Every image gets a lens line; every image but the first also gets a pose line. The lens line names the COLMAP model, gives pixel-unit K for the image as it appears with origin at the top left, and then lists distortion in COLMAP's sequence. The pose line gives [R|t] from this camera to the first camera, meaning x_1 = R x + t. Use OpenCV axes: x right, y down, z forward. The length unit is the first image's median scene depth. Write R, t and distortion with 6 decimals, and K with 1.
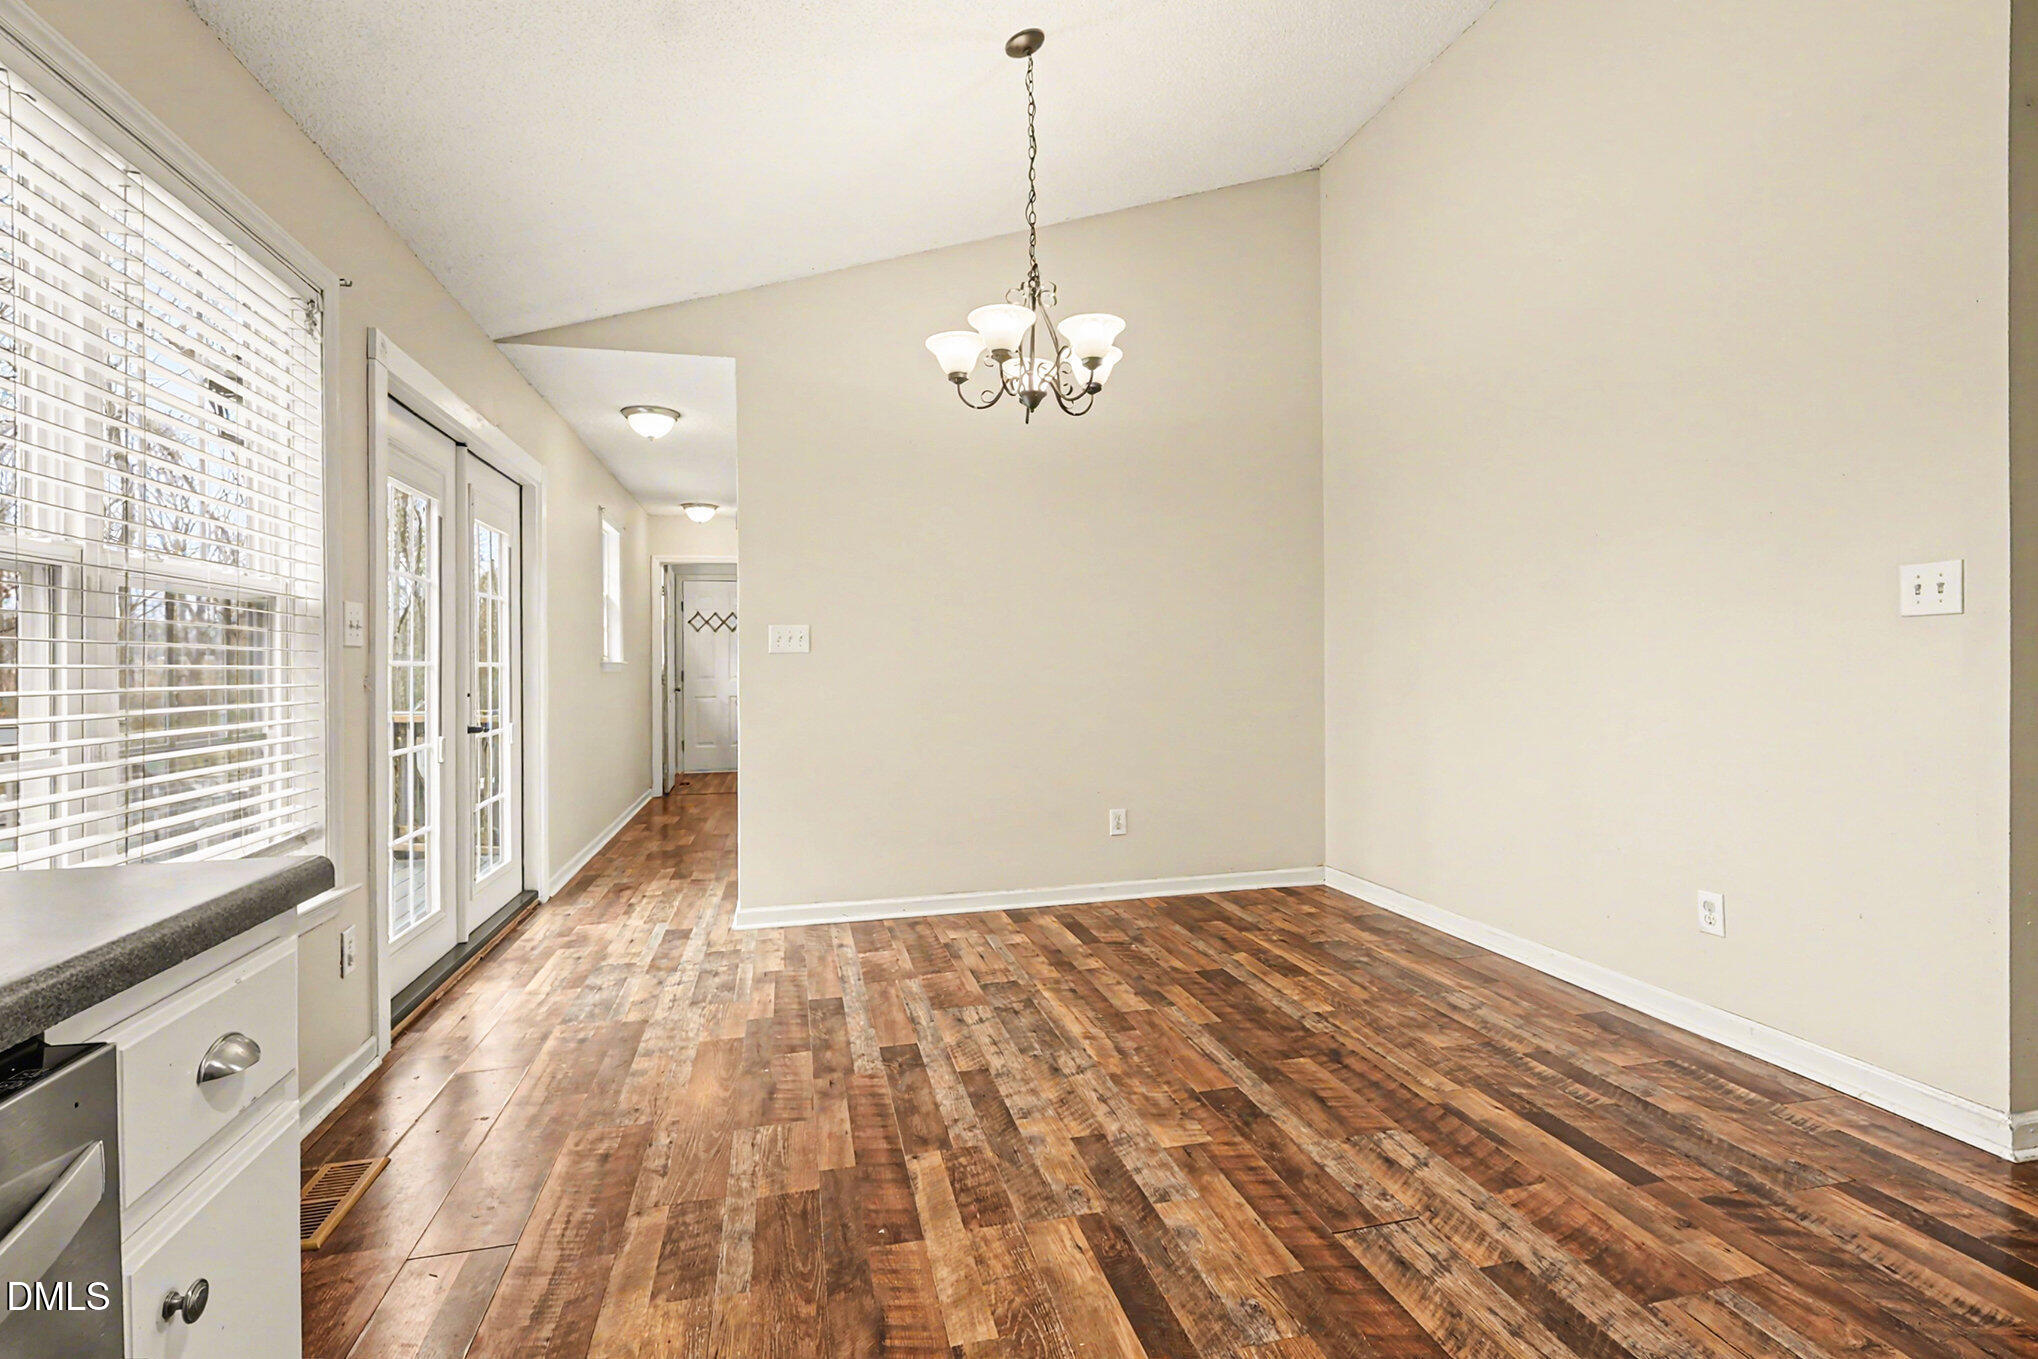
lens RADIAL K [[942.1, 0, 1003.7], [0, 942.1, 673.8], [0, 0, 1]] dist [0.010319, -0.000110]
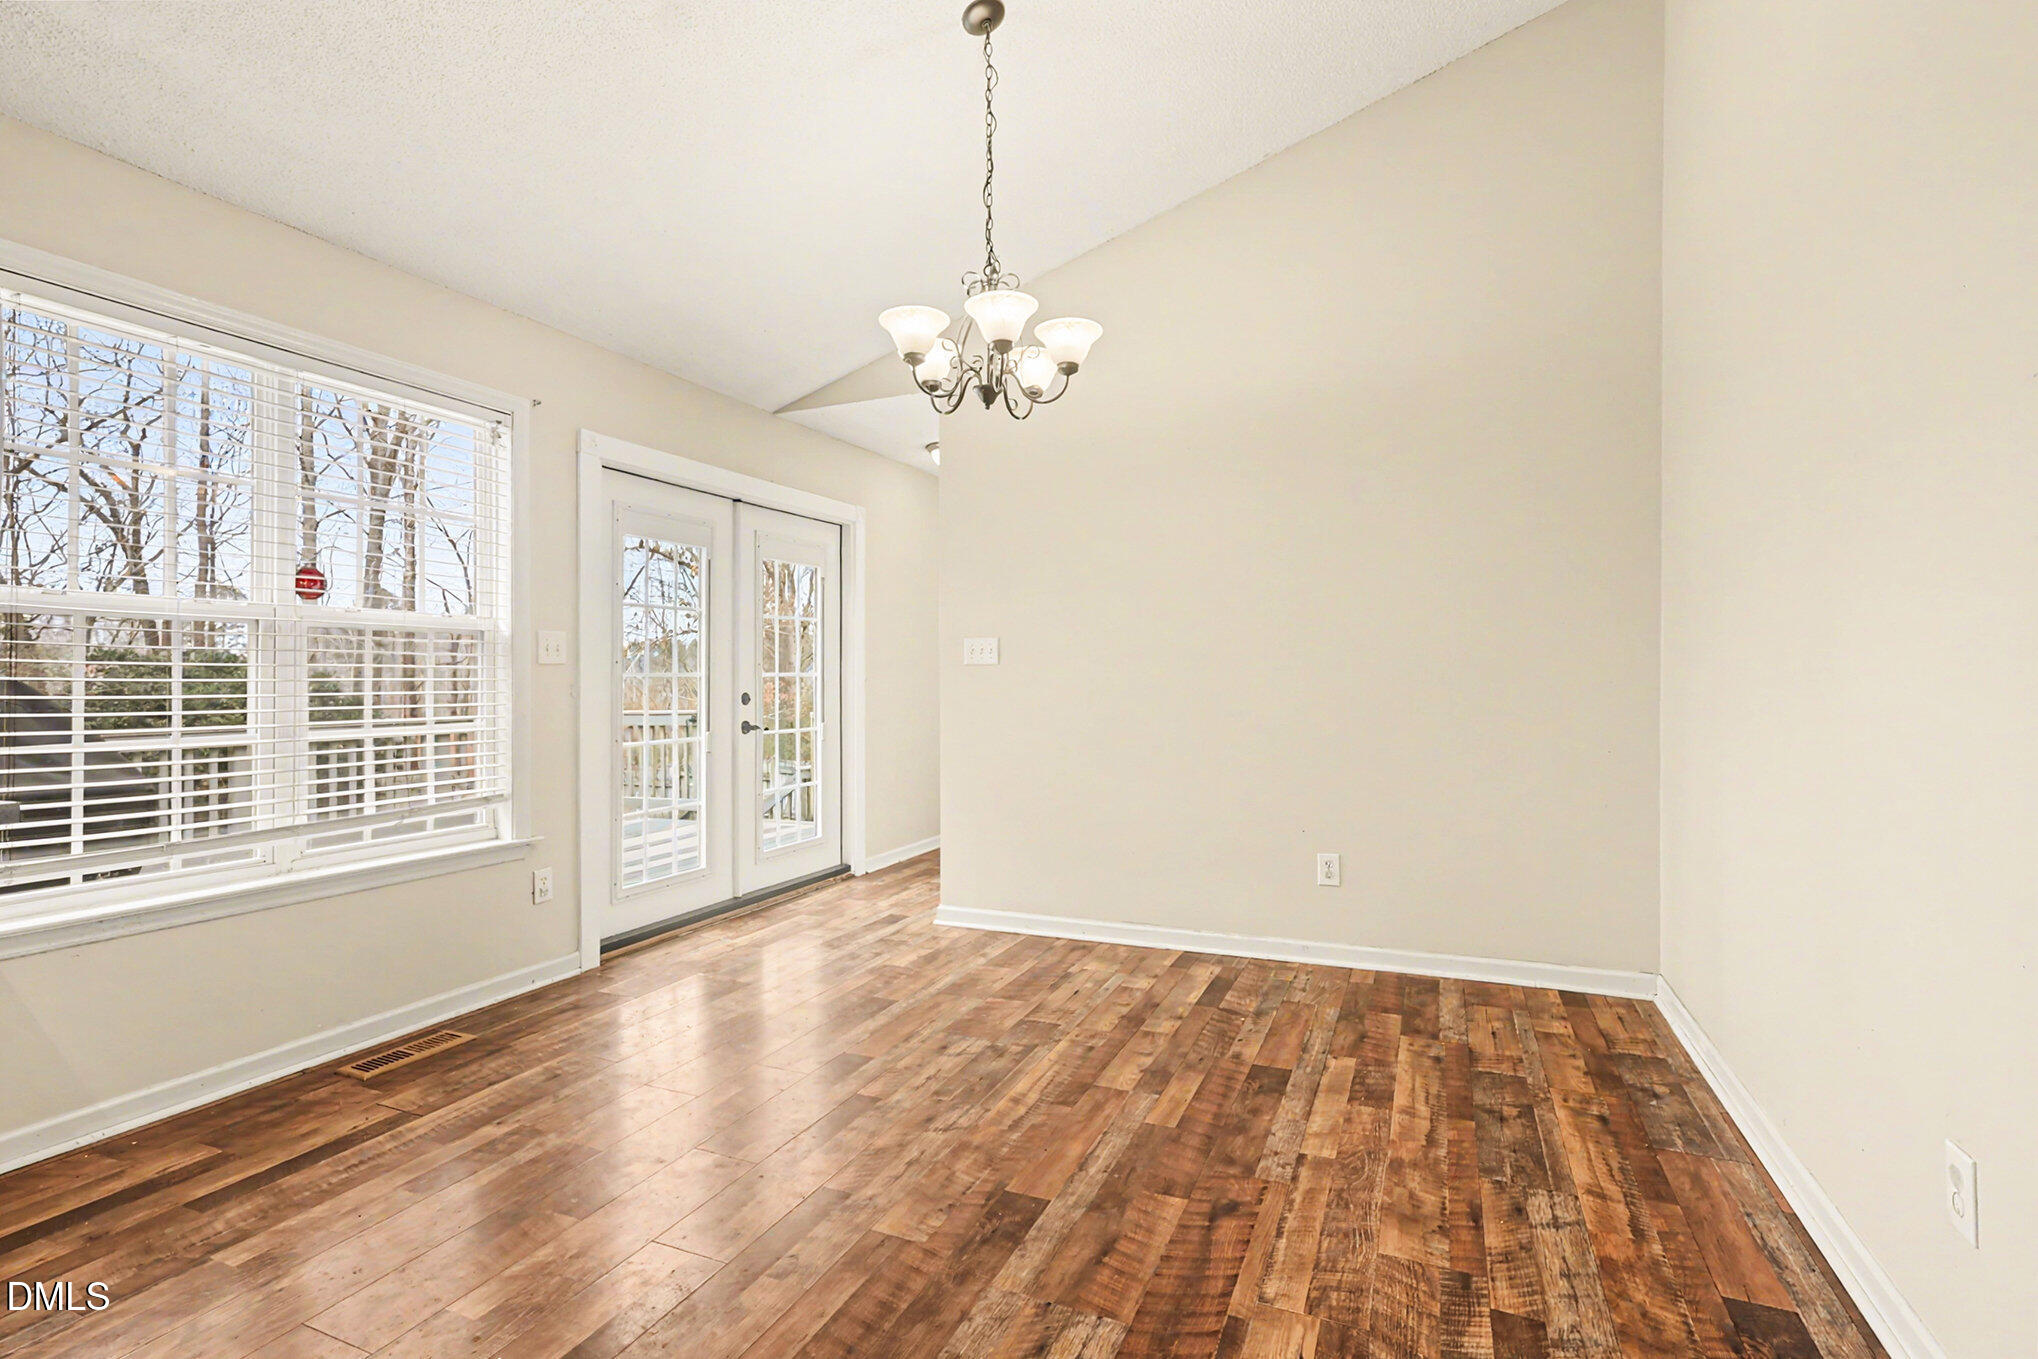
lens RADIAL K [[942.1, 0, 1009.3], [0, 942.1, 673.8], [0, 0, 1]] dist [0.010319, -0.000110]
pose [[0.796359, 0.002078, -0.604821, 0.544115], [-0.004565, 0.999986, -0.002575, -0.012647], [0.604807, 0.004811, 0.796358, 0.248271]]
